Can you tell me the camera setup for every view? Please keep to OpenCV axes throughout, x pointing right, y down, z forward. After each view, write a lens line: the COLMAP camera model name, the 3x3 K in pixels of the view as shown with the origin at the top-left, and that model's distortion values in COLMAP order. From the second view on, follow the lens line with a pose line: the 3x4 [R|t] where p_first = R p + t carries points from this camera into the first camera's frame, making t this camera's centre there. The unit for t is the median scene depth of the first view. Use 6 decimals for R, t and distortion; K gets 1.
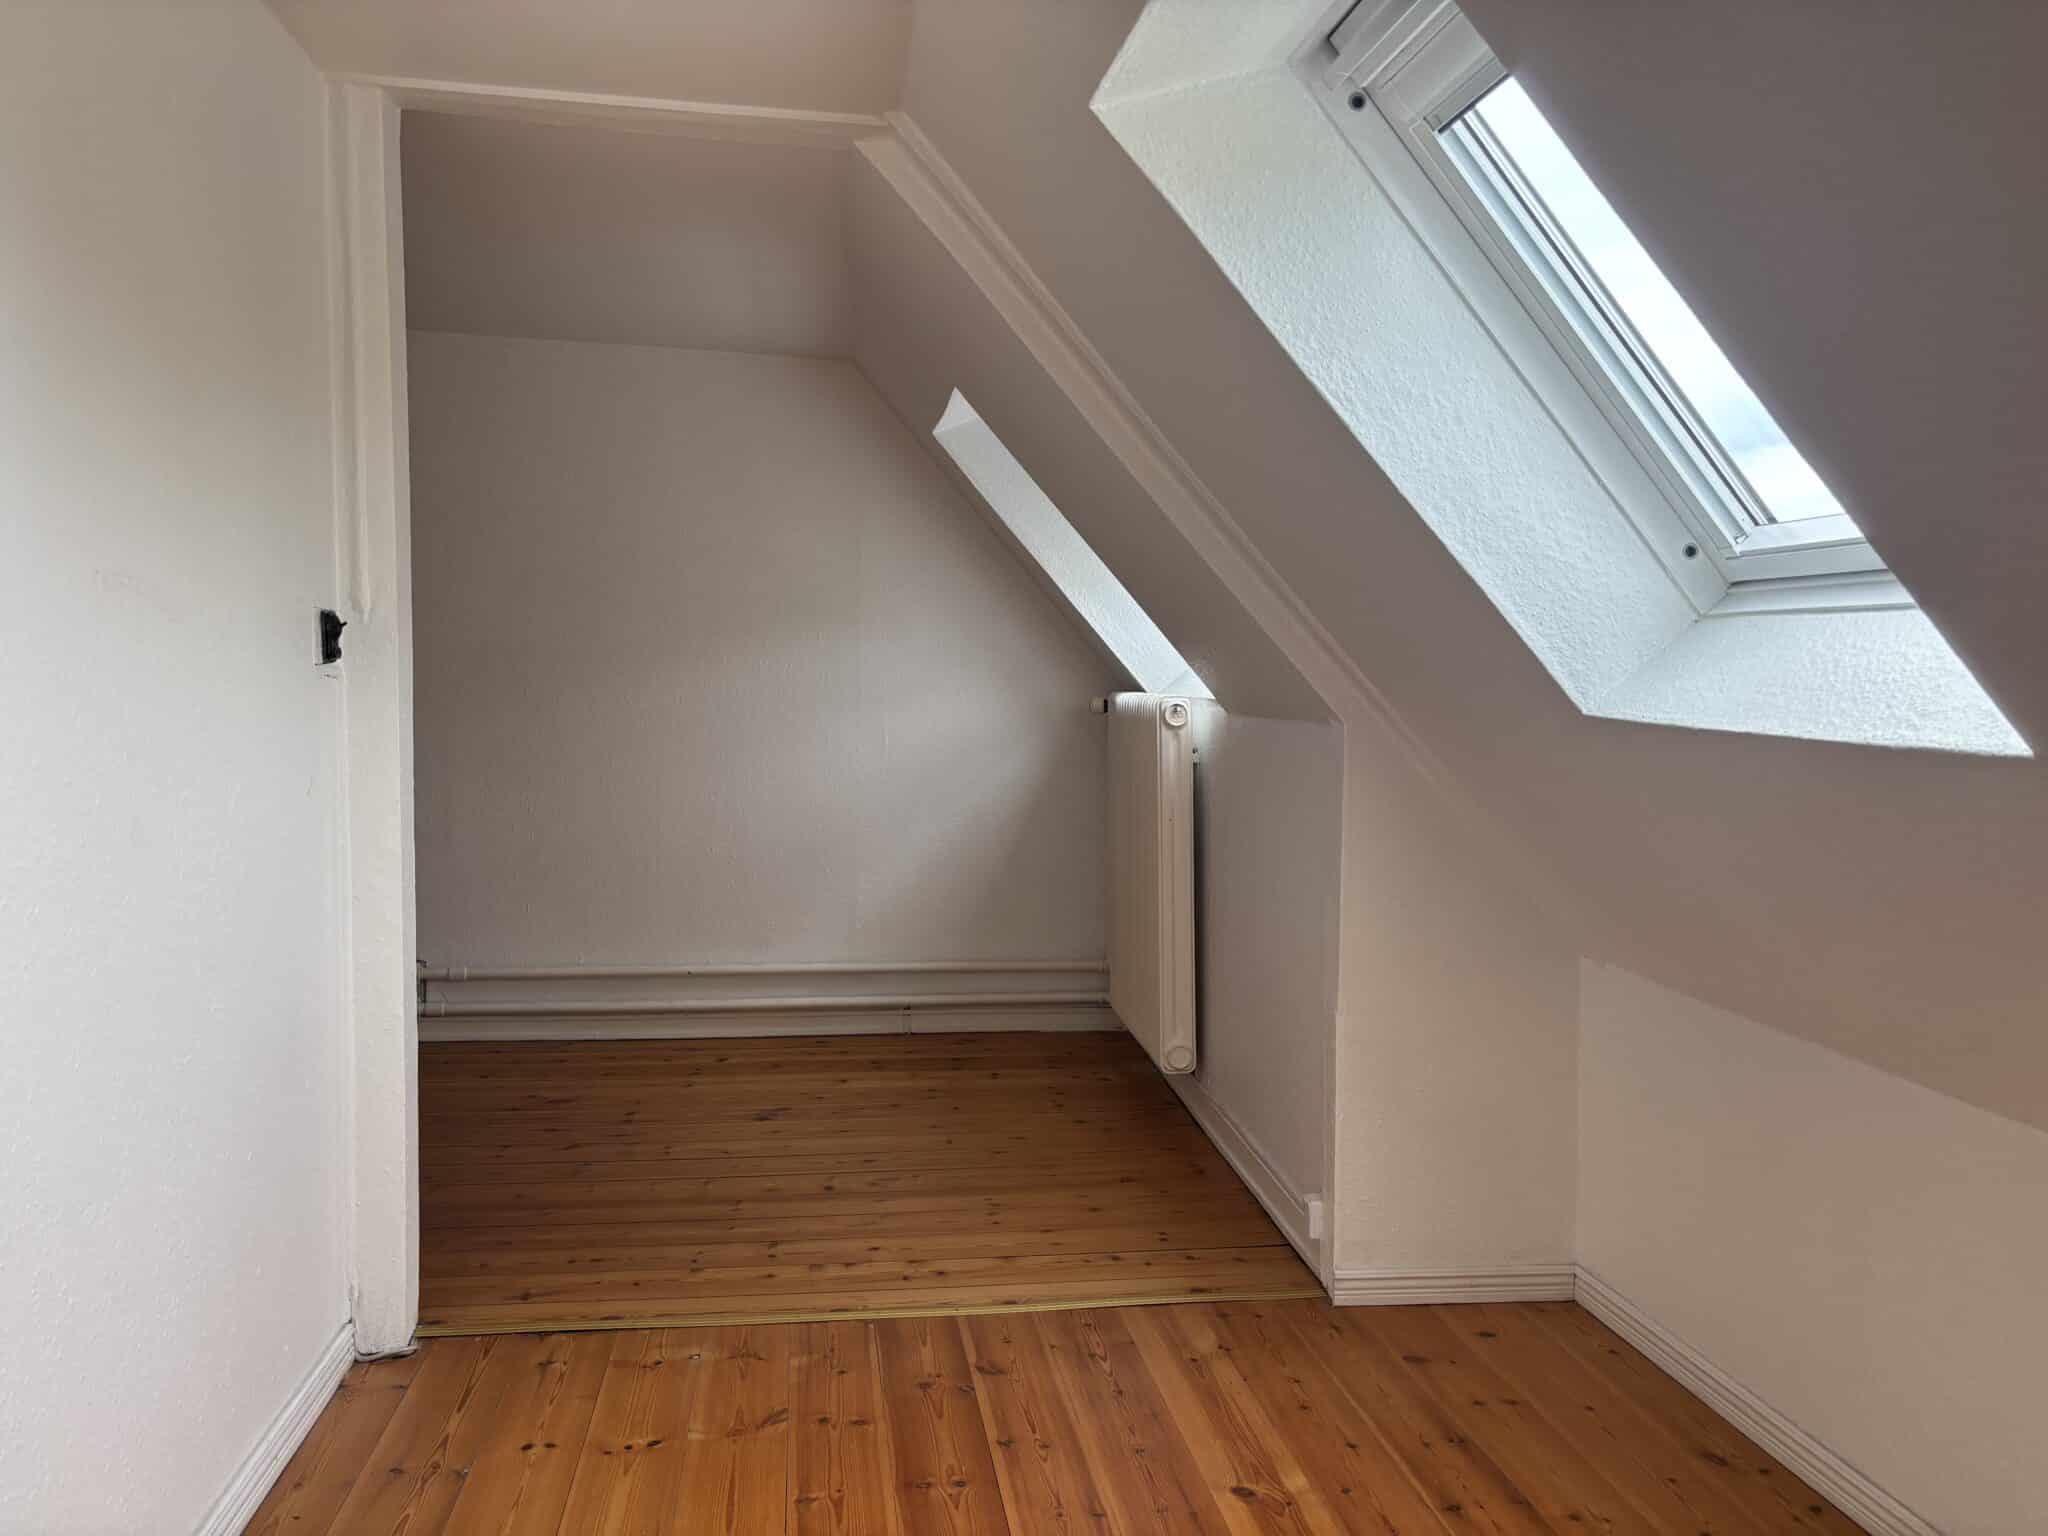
lens RADIAL K [[1509.4, 0, 1024.0], [0, 1509.4, 768.0], [0, 0, 1]] dist [0.006654, 0.003979]
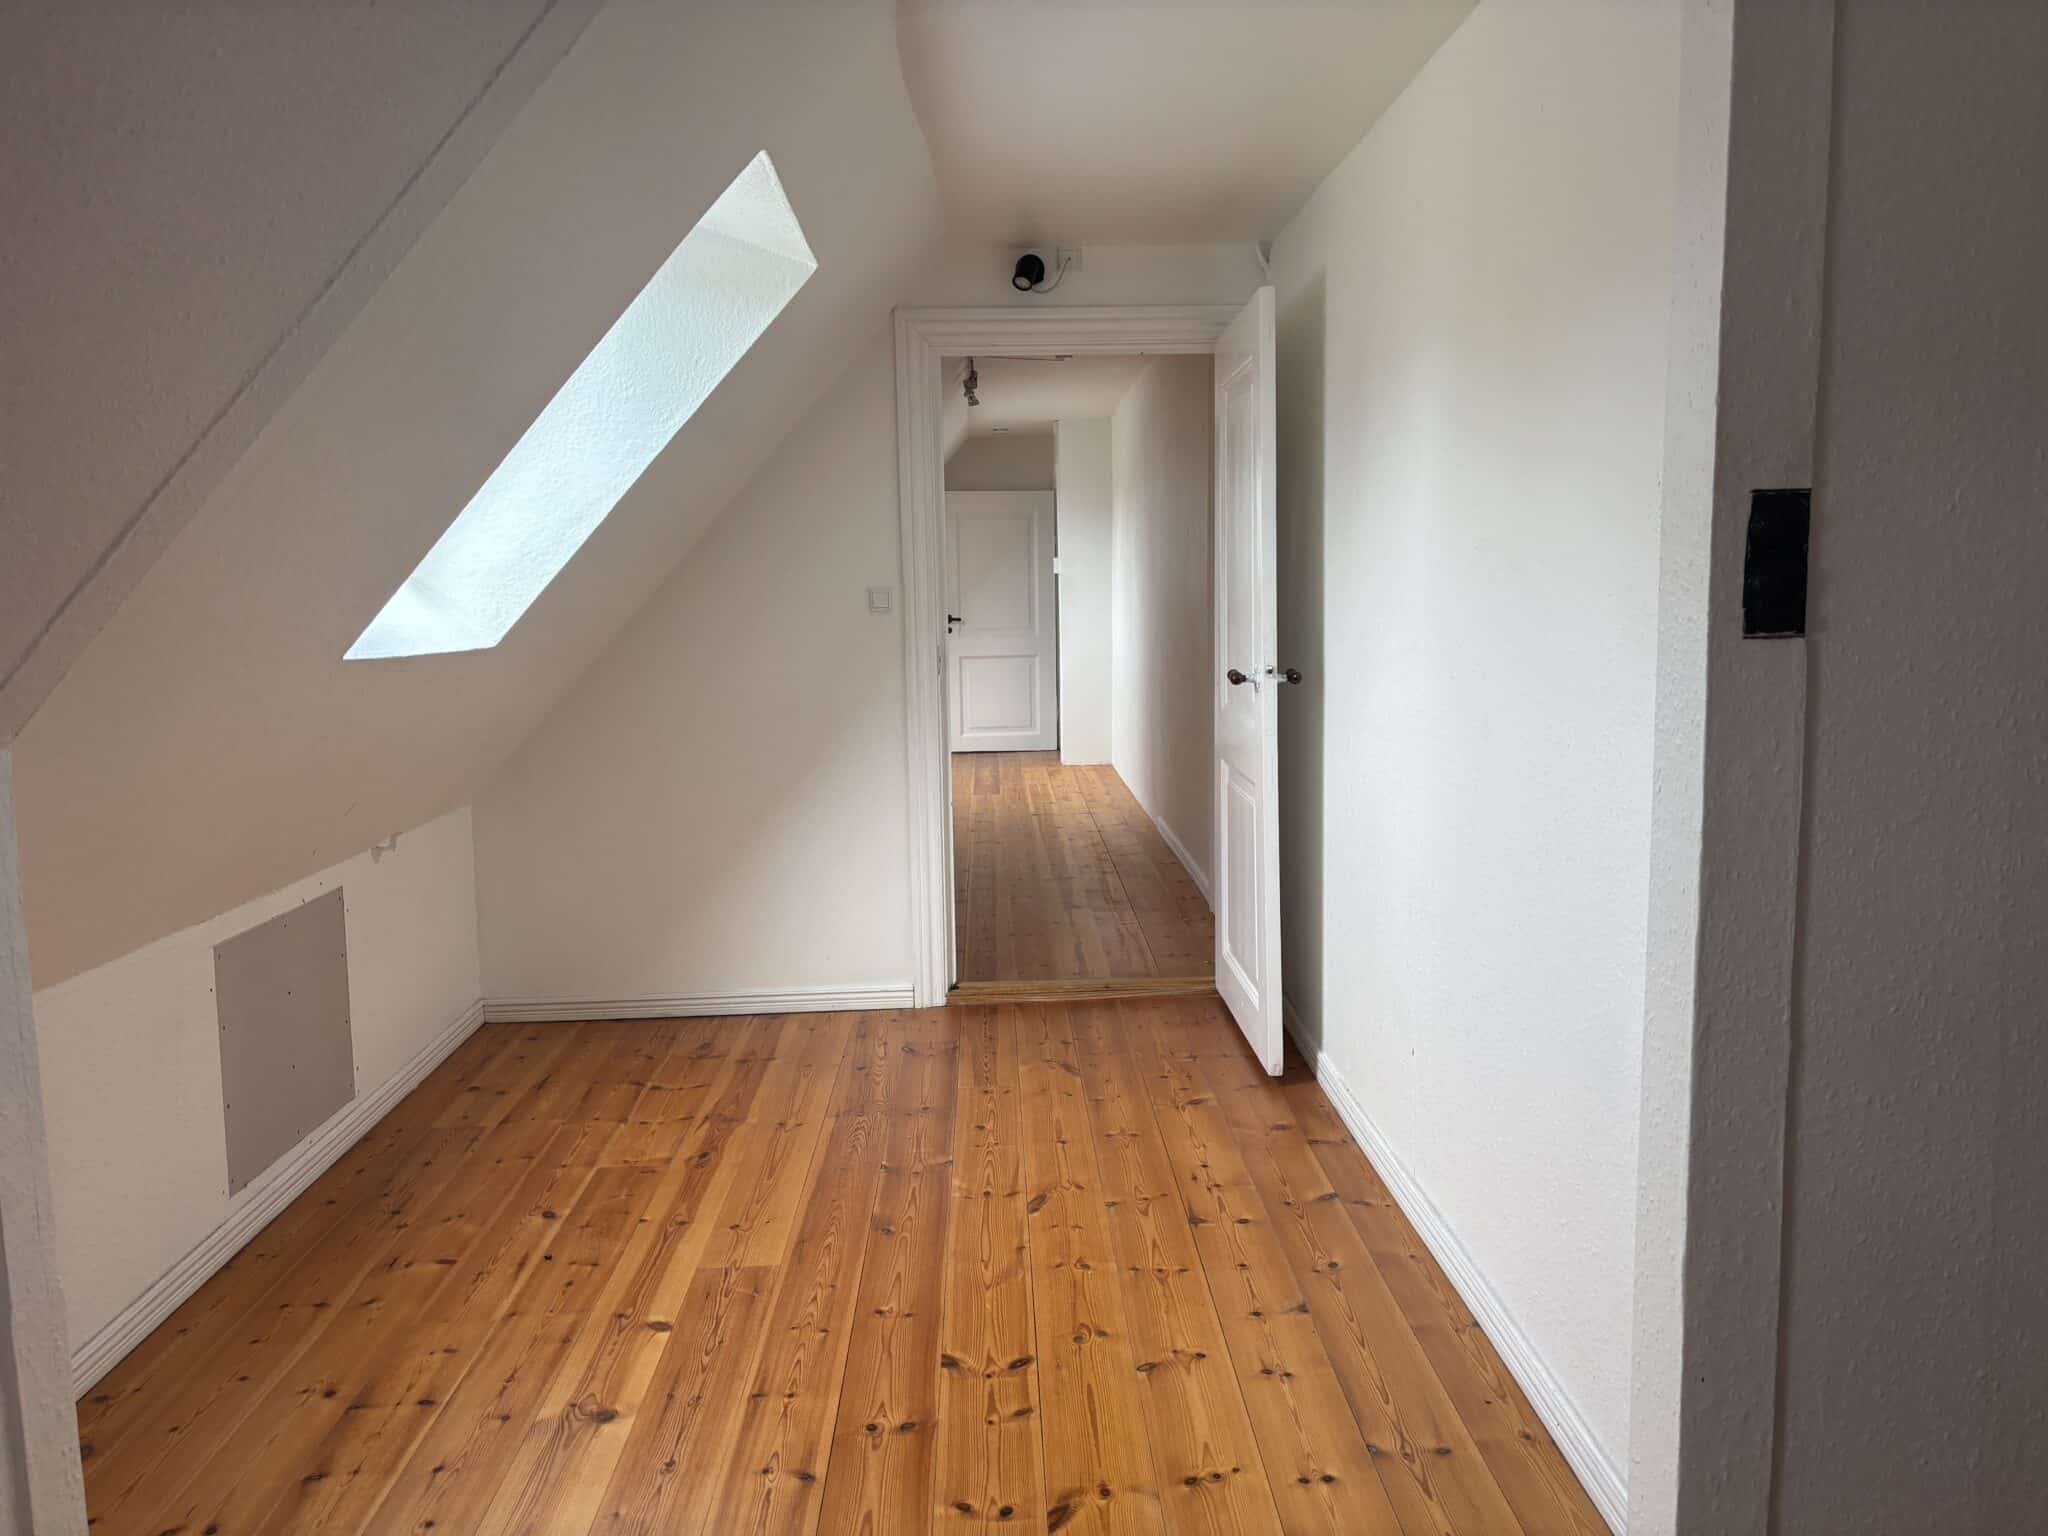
lens RADIAL K [[1509.4, 0, 1024.0], [0, 1509.4, 768.0], [0, 0, 1]] dist [0.006654, 0.003979]
pose [[-0.992736, -0.007981, 0.120049, -0.163598], [0.014873, 0.982003, 0.188279, -0.093419], [-0.119391, 0.188697, -0.974751, 1.184020]]
